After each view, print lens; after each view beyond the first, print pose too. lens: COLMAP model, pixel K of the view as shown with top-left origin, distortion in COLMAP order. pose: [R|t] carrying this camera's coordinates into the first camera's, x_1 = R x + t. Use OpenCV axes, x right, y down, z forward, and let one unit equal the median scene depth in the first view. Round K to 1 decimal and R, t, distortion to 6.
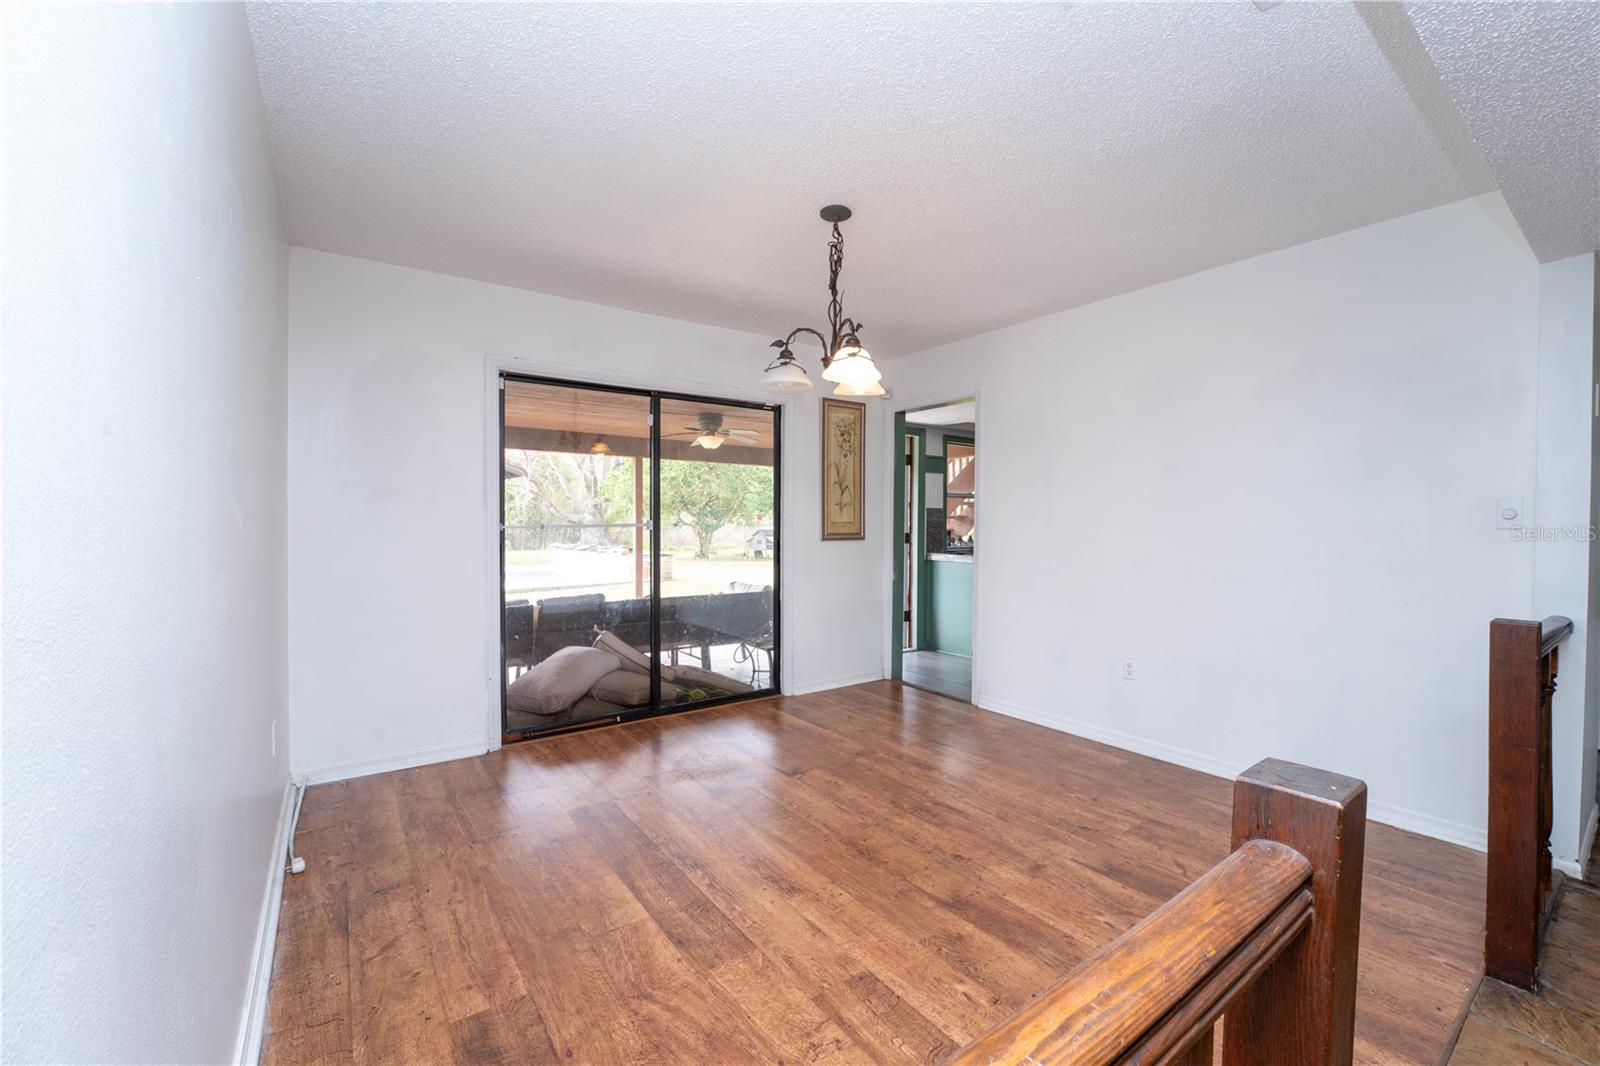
lens RADIAL K [[649.6, 0, 800.0], [0, 649.6, 533.0], [0, 0, 1]] dist [-0.027051, -0.000082]
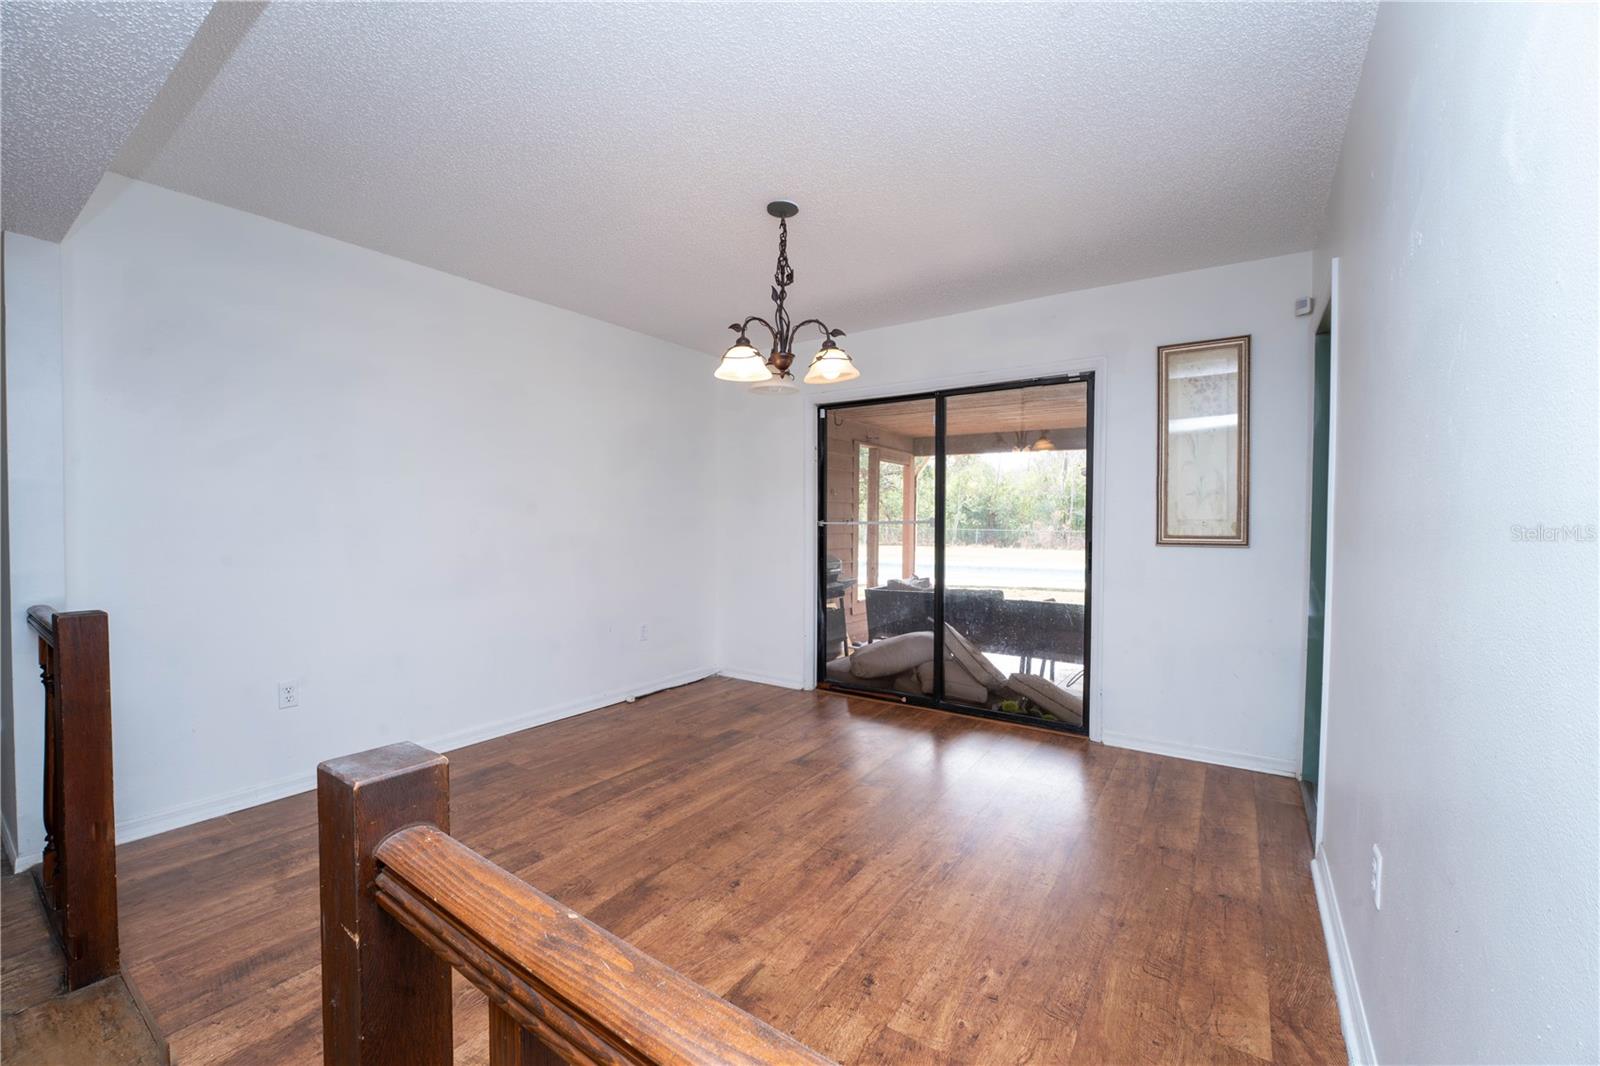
lens RADIAL K [[635.8, 0, 792.9], [0, 635.8, 528.4], [0, 0, 1]] dist [-0.024520, -0.000105]
pose [[0.342407, 0.012087, -0.939474, 0.990446], [-0.017532, 0.999825, 0.006474, -0.007156], [0.939388, 0.014255, 0.342559, 0.683312]]
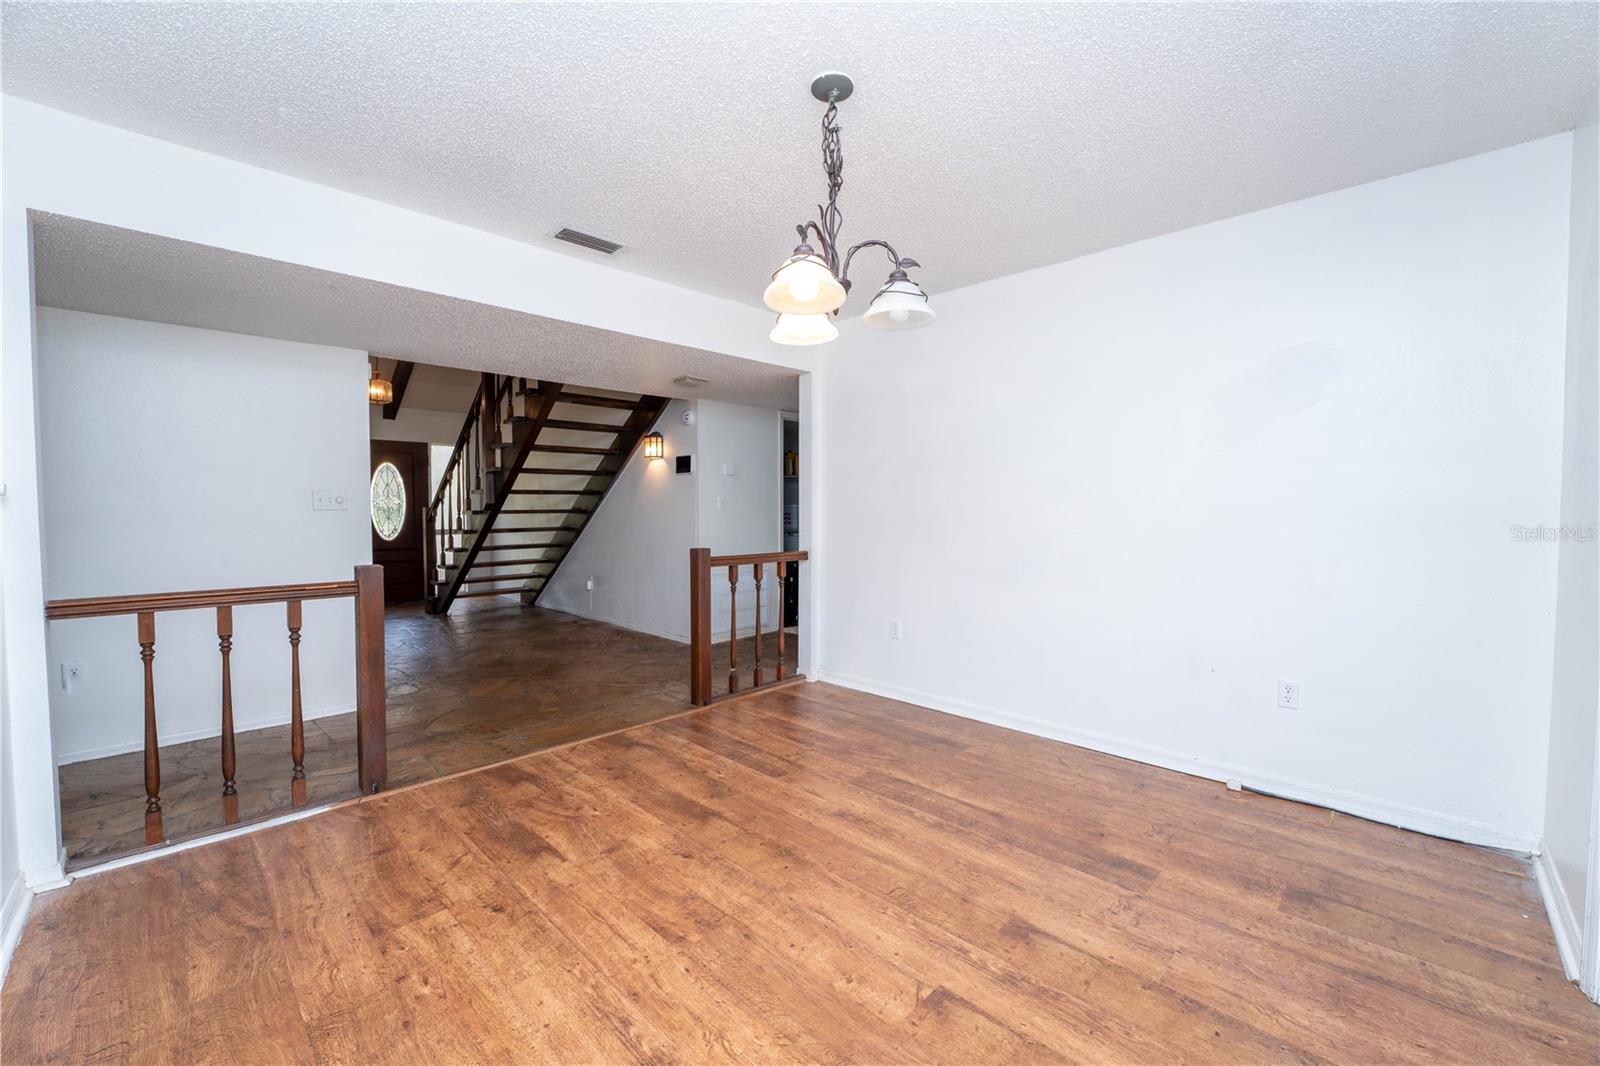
lens RADIAL K [[648.1, 0, 819.4], [0, 648.1, 529.8], [0, 0, 1]] dist [-0.031152, 0.003779]
pose [[-0.979722, 0.001100, -0.200357, 0.217510], [-0.008883, 0.998763, 0.048918, -0.024132], [0.200163, 0.049706, -0.978501, 1.740215]]
